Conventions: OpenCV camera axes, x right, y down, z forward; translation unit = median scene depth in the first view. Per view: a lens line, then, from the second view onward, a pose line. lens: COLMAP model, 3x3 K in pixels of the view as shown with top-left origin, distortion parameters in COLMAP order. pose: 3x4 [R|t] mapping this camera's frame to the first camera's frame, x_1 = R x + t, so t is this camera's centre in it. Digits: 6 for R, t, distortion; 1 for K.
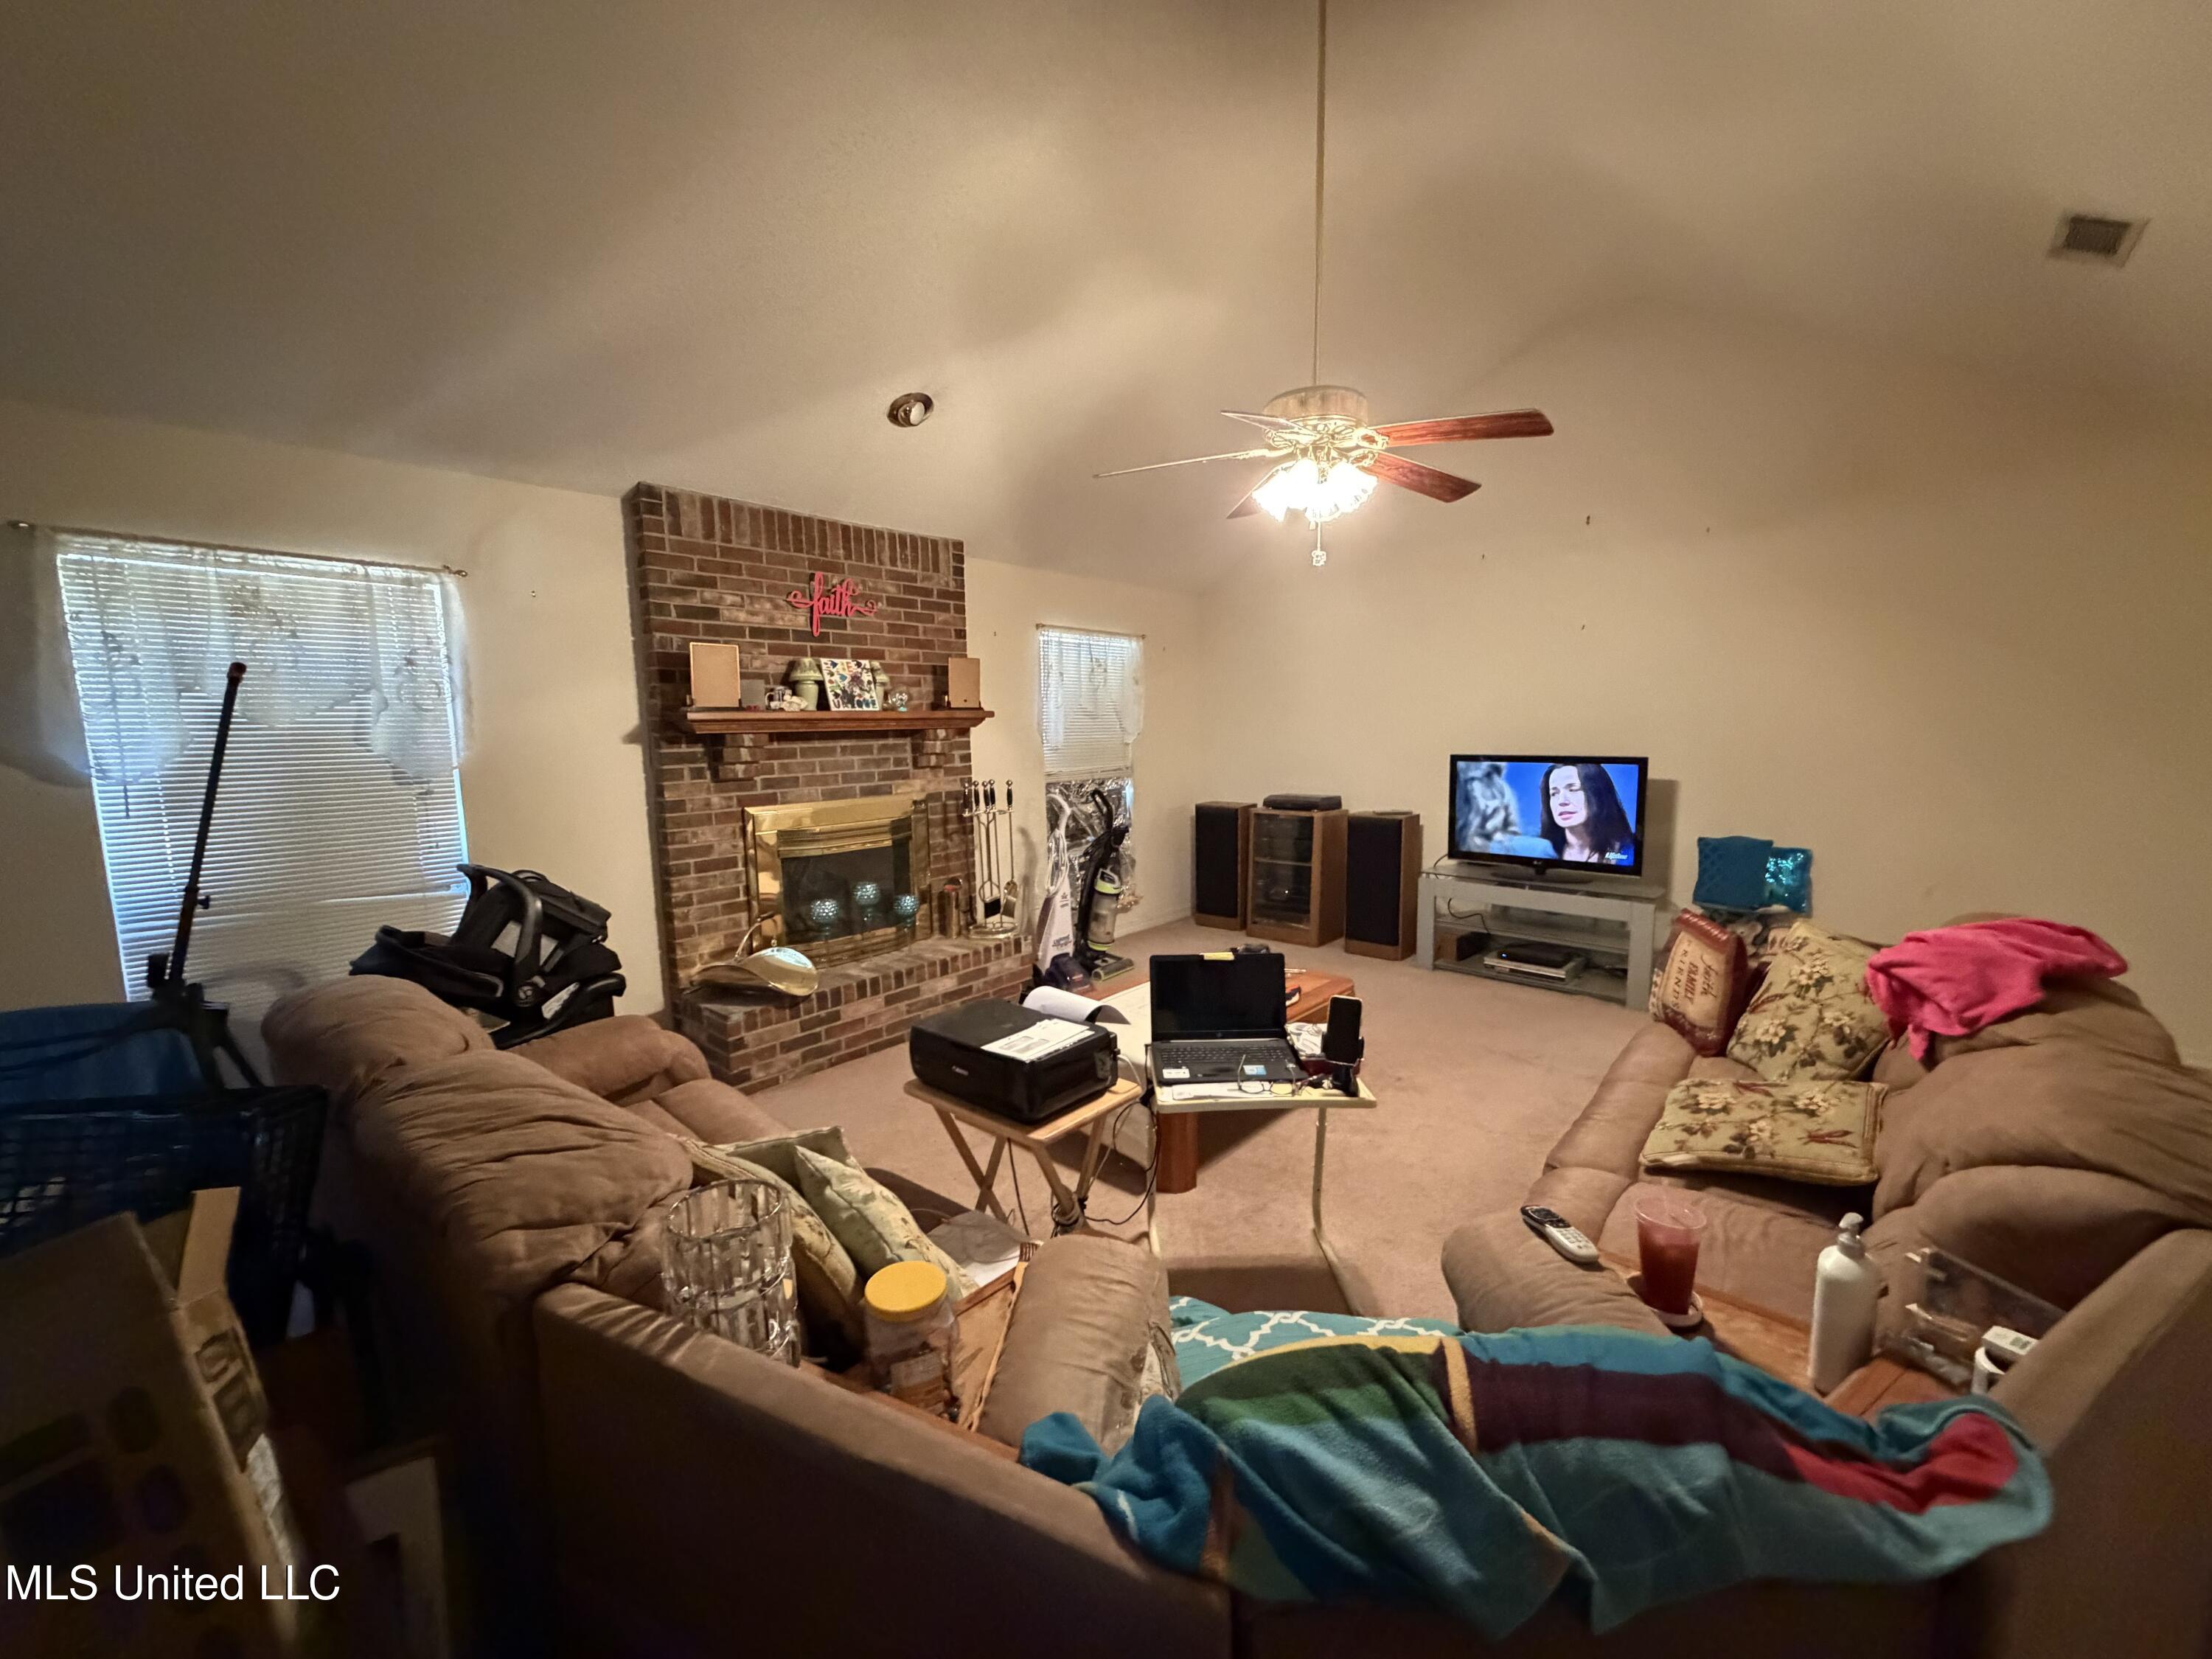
lens RADIAL K [[869.4, 0, 1114.5], [0, 869.4, 831.4], [0, 0, 1]] dist [0.001961, -0.000177]
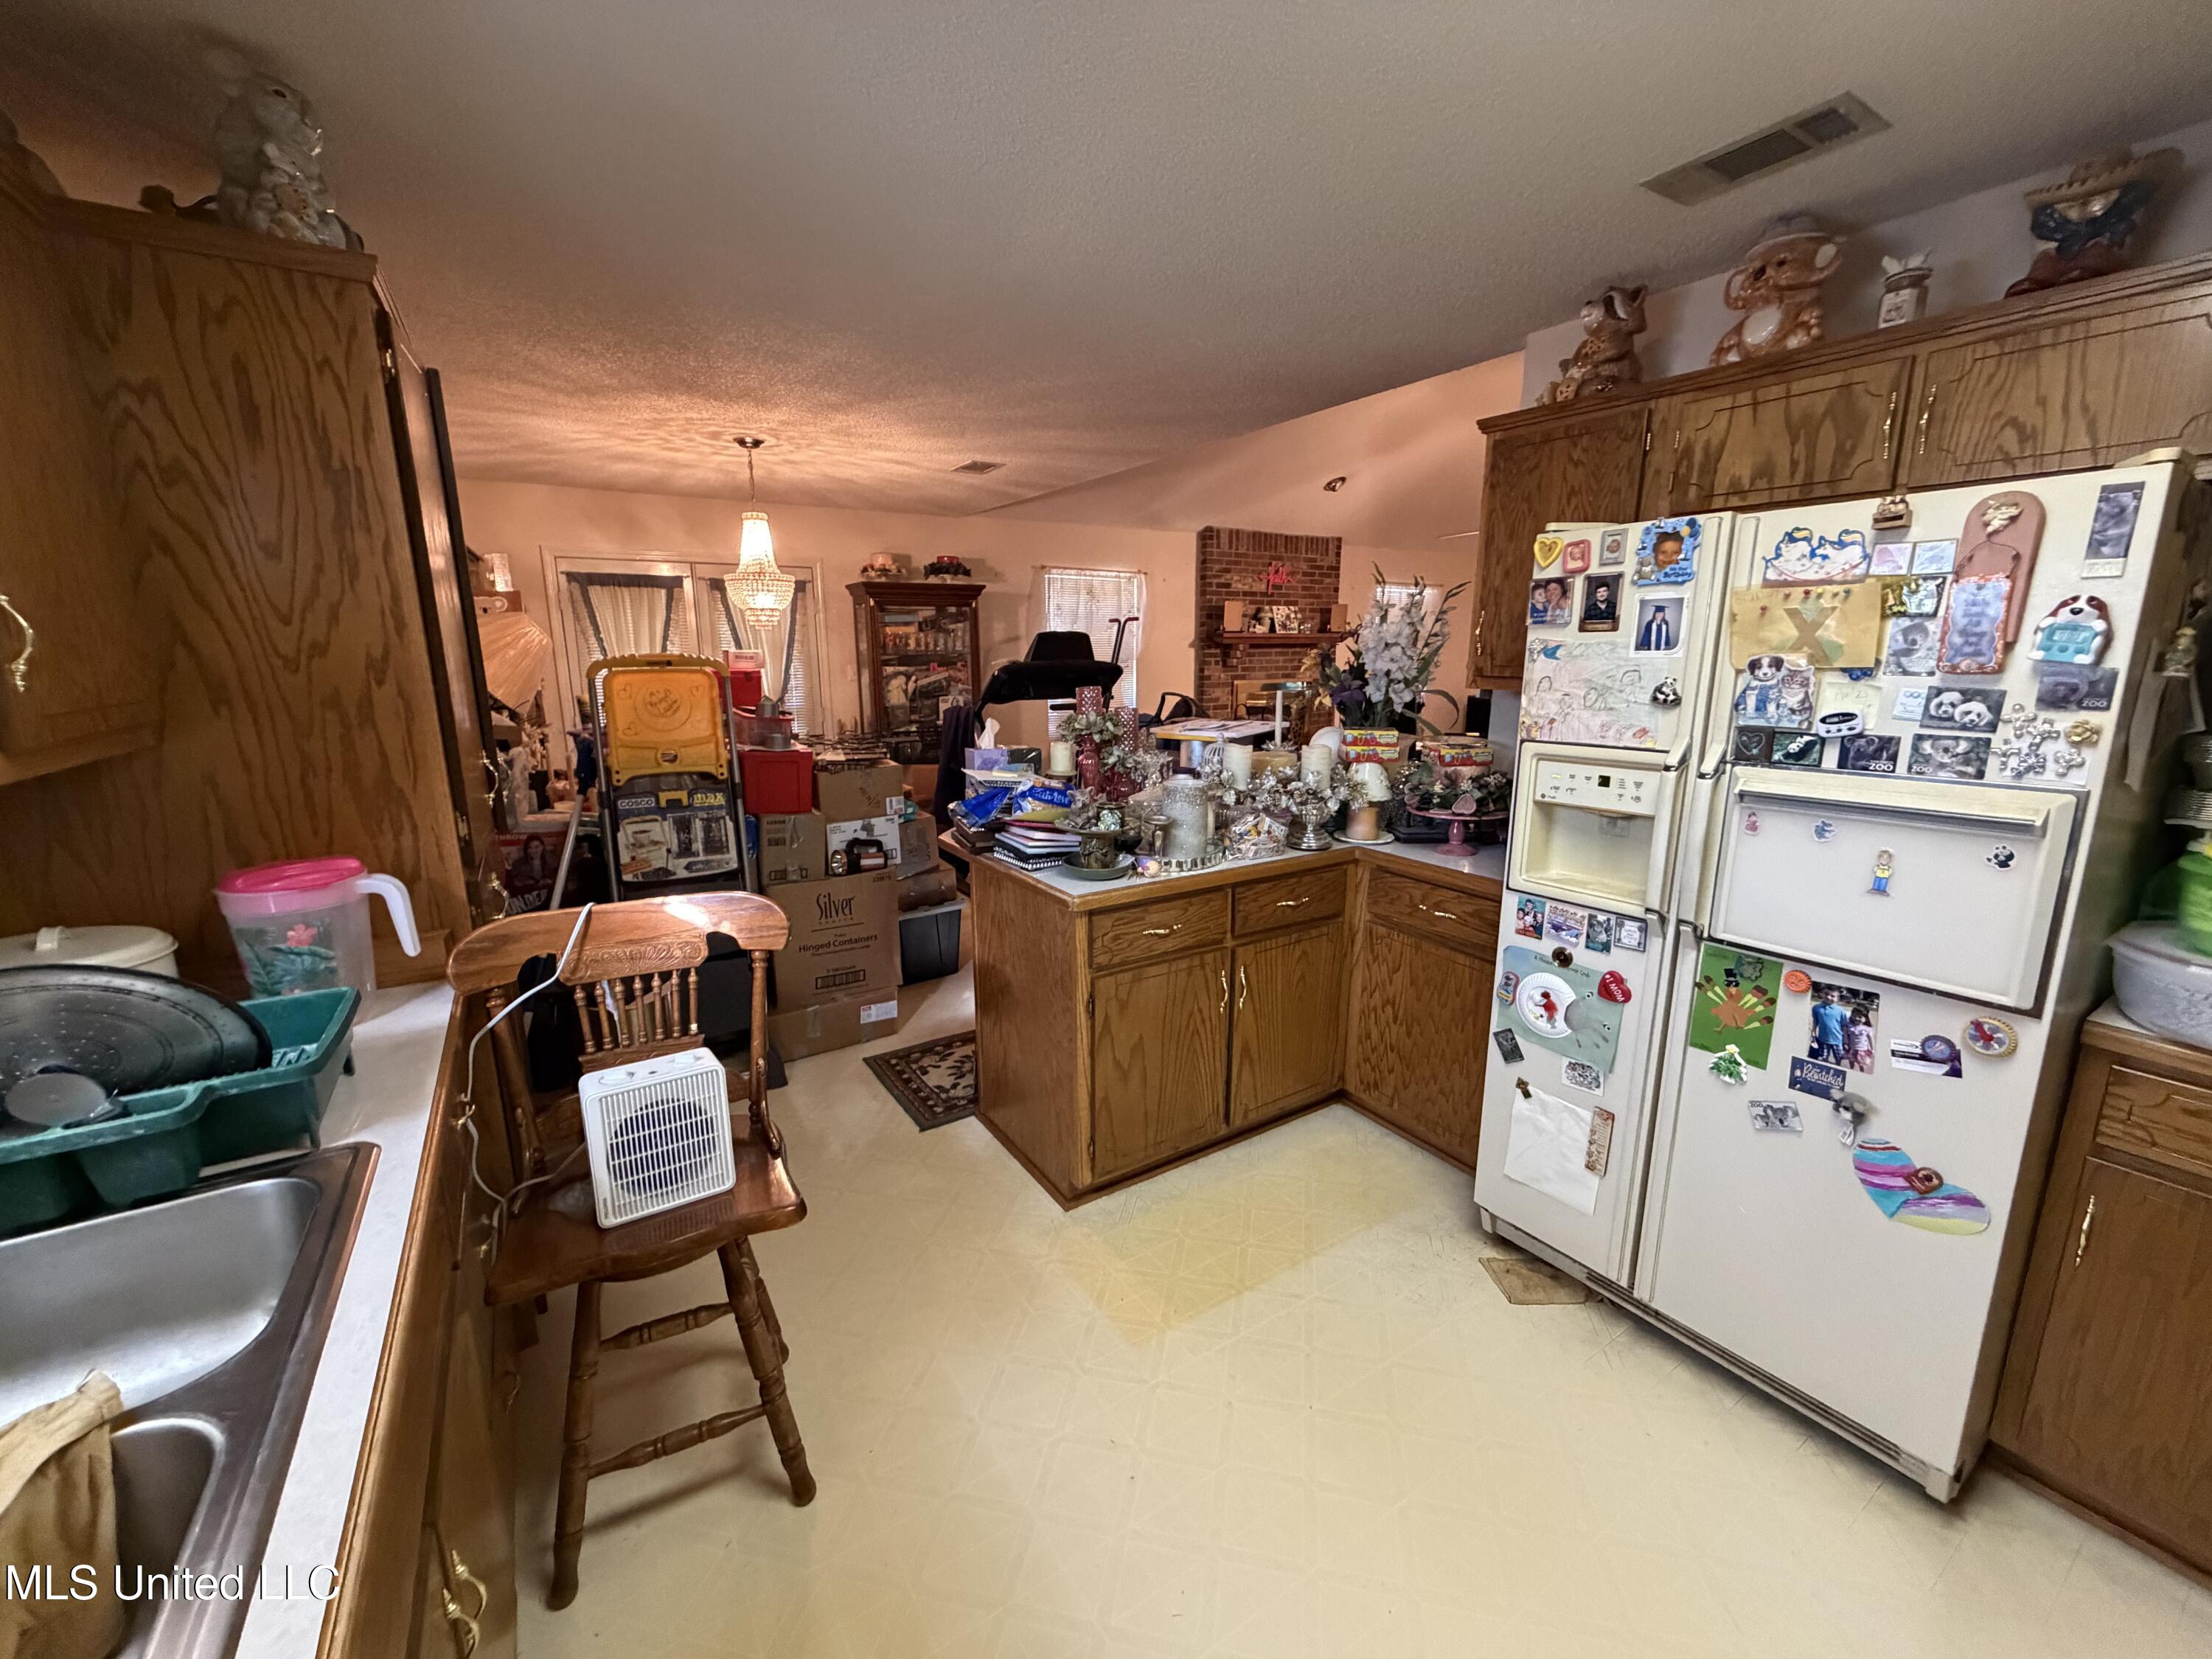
lens RADIAL K [[869.4, 0, 1108.2], [0, 869.4, 825.8], [0, 0, 1]] dist [0.001961, -0.000177]
pose [[0.954477, 0.072144, -0.289430, -0.083063], [-0.048622, 0.994963, 0.087661, 0.140476], [0.294296, -0.069598, 0.953177, -1.011698]]
